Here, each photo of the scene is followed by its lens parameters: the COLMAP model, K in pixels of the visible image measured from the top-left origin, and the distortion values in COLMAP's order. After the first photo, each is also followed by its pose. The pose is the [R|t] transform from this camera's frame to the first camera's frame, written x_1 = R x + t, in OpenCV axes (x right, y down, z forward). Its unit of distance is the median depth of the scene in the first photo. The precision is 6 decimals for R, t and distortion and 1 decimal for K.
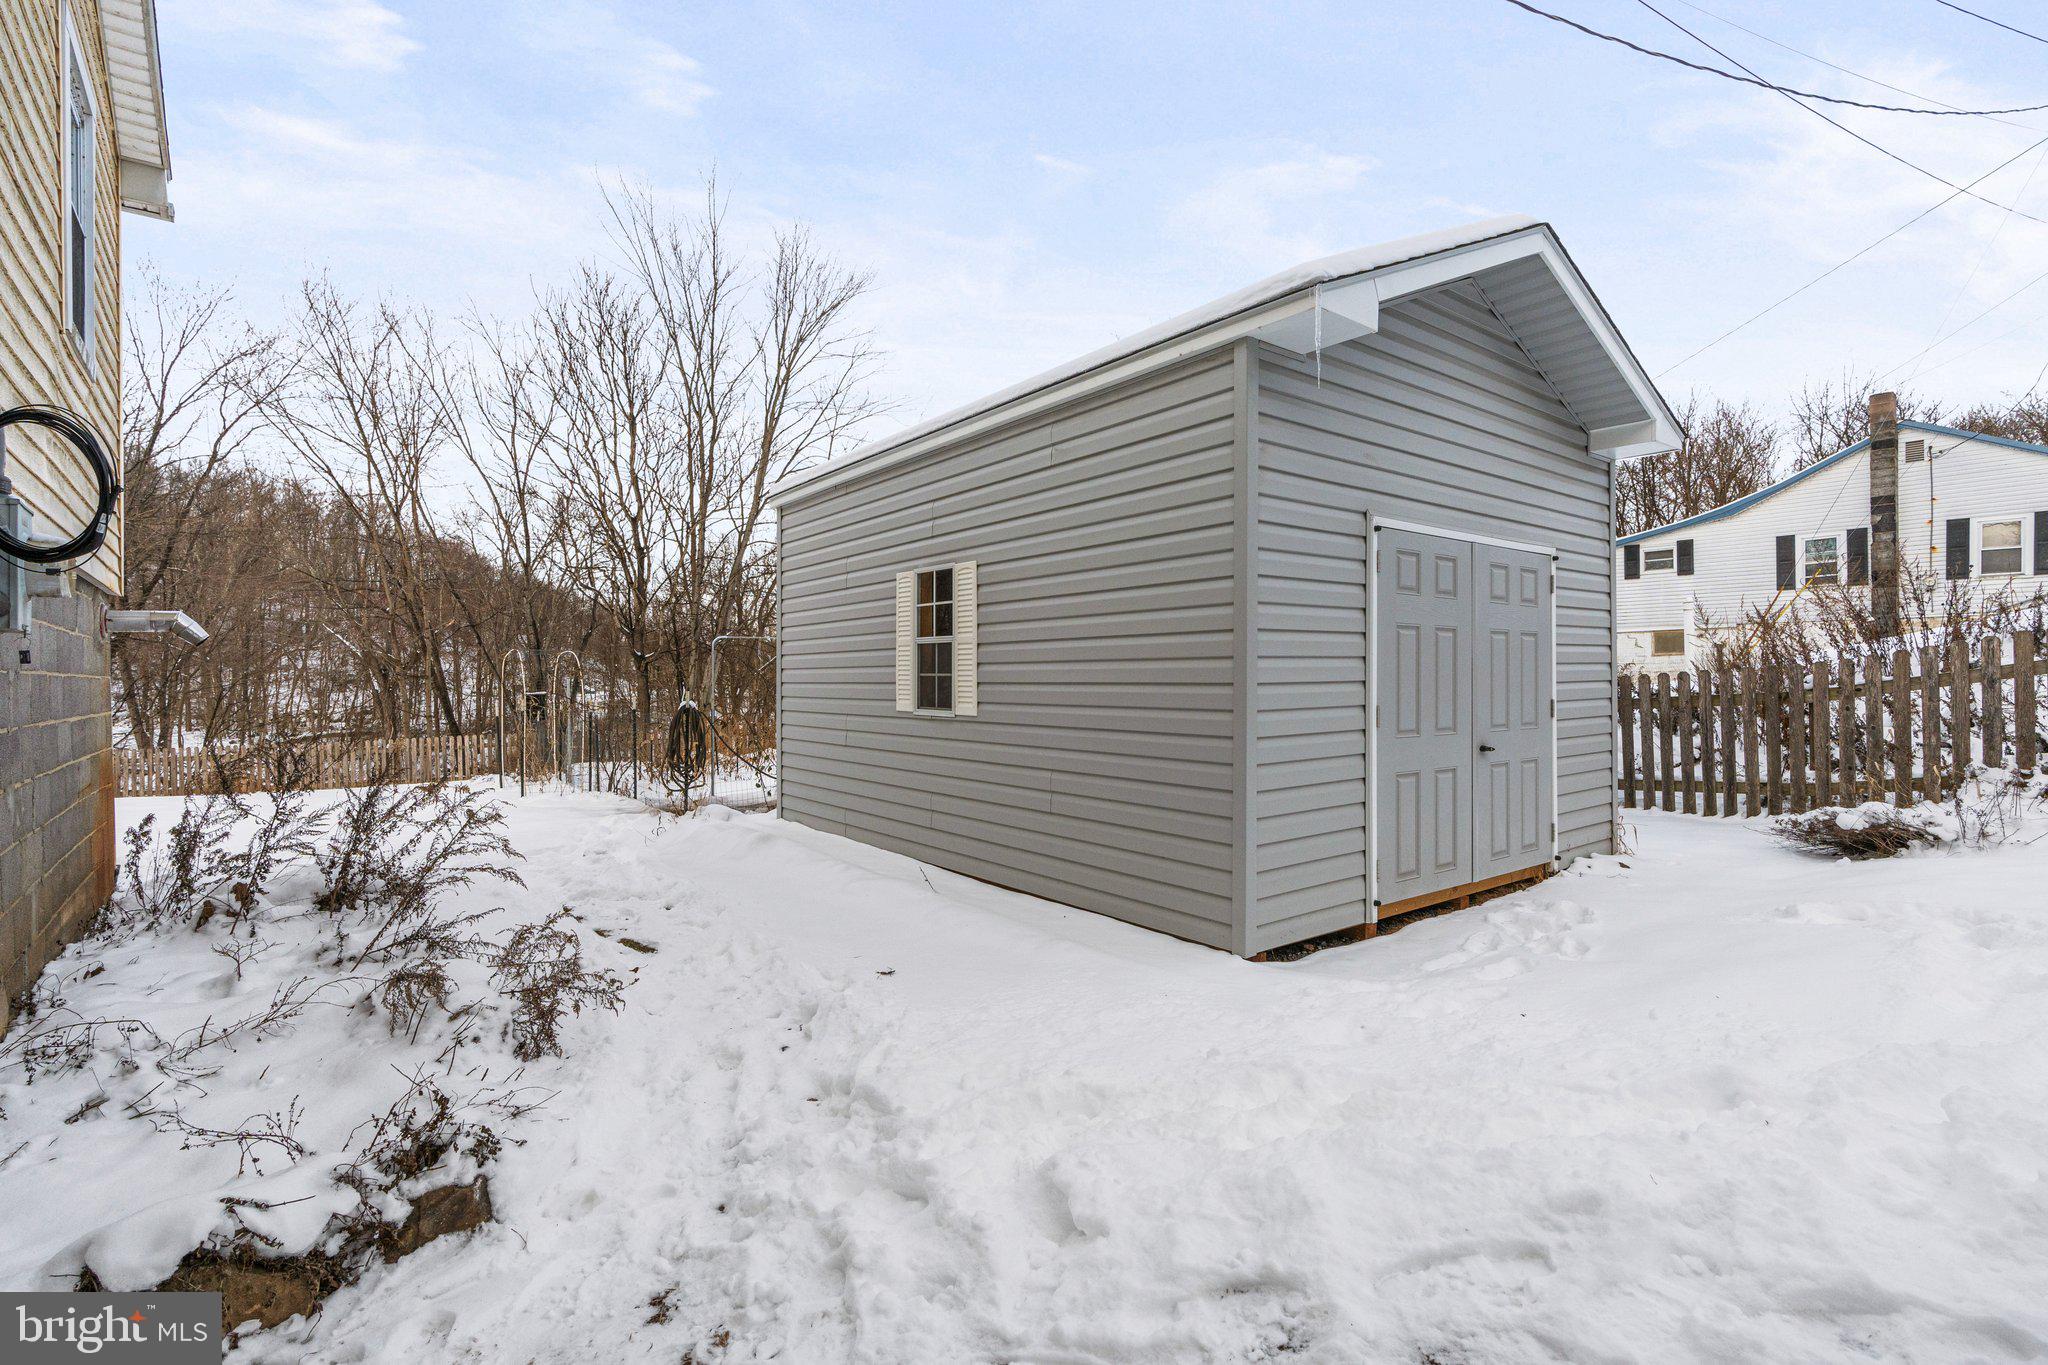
lens RADIAL K [[942.3, 0, 1021.2], [0, 942.3, 691.3], [0, 0, 1]] dist [0.000512, -0.000058]
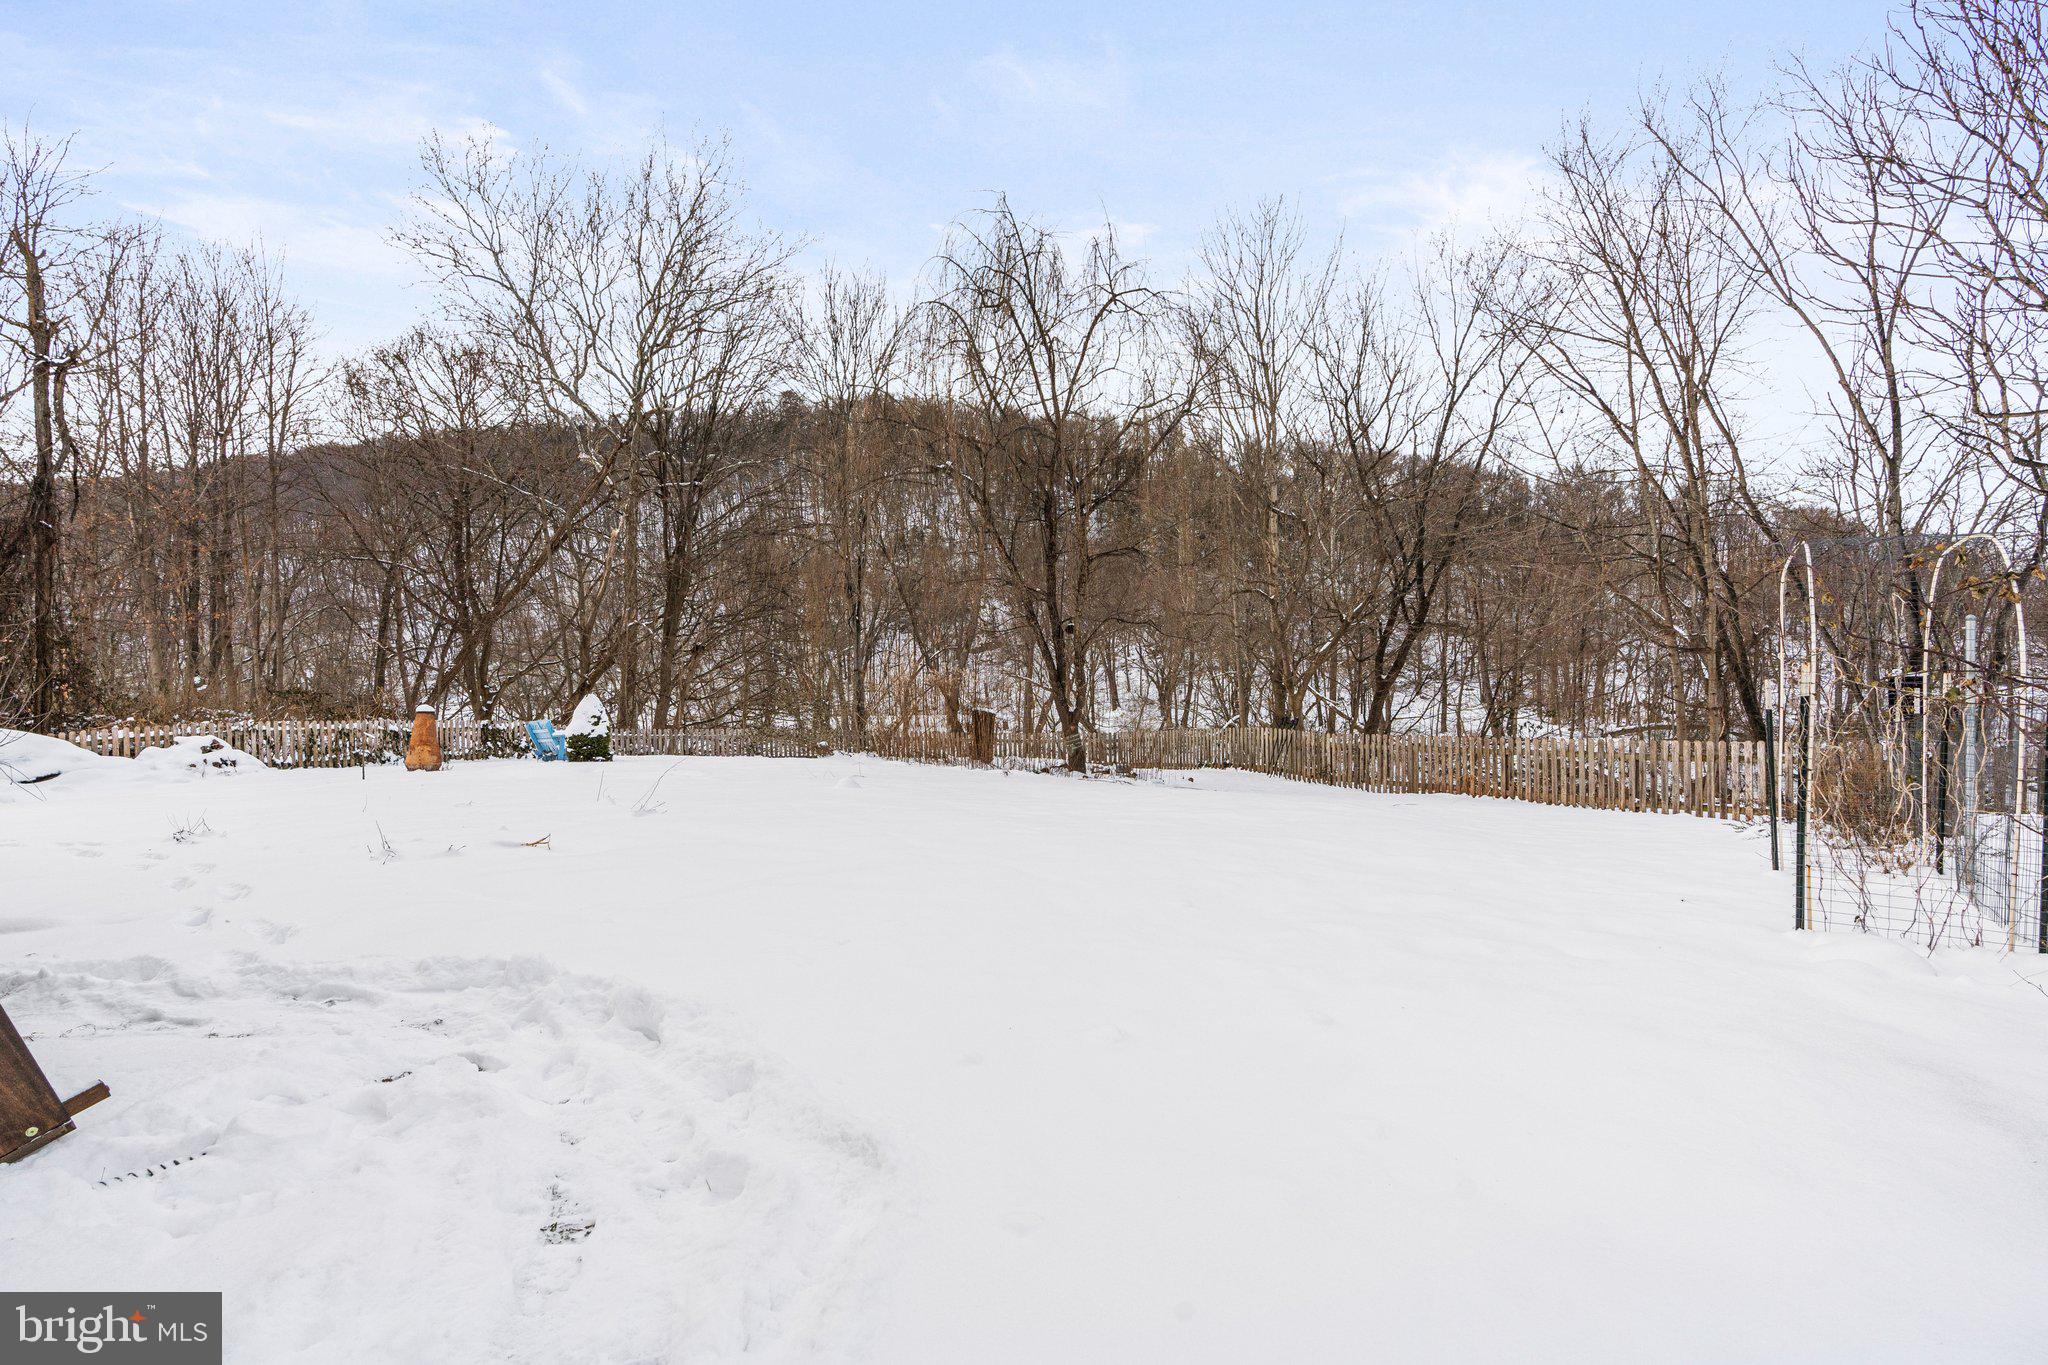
lens RADIAL K [[942.3, 0, 1021.2], [0, 942.3, 691.3], [0, 0, 1]] dist [0.000512, -0.000058]
pose [[0.319378, 0.013227, -0.947535, -0.134044], [-0.006872, 0.999909, 0.011642, 0.010021], [0.947602, 0.002793, 0.319440, 0.285724]]
